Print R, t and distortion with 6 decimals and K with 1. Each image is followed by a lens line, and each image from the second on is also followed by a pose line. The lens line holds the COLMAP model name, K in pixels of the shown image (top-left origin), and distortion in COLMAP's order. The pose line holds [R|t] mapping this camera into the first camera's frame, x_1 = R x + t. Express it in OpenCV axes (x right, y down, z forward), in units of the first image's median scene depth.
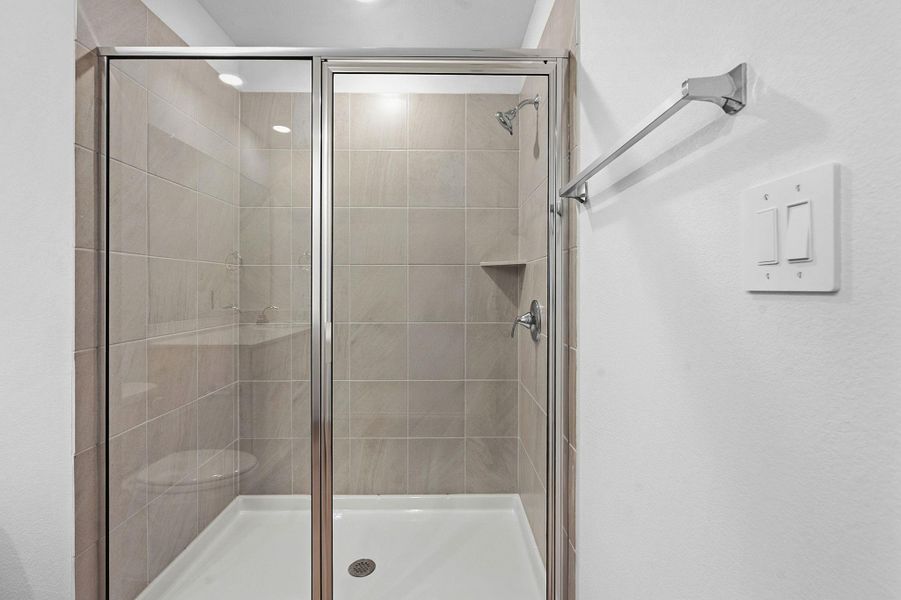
lens RADIAL K [[395.9, 0, 449.7], [0, 395.9, 295.3], [0, 0, 1]] dist [-0.015044, -0.000044]
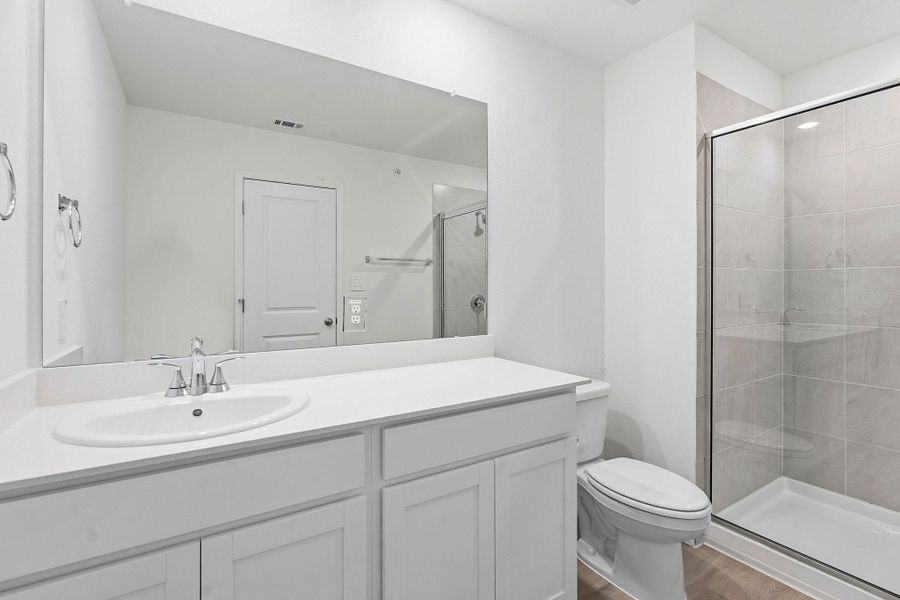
lens RADIAL K [[431.0, 0, 450.0], [0, 431.0, 300.0], [0, 0, 1]] dist [0.001298, 0.000212]
pose [[0.536921, 0.002328, -0.843629, -0.010092], [-0.001981, 0.999997, 0.001498, 0.007656], [0.843630, 0.000866, 0.536924, -0.462853]]
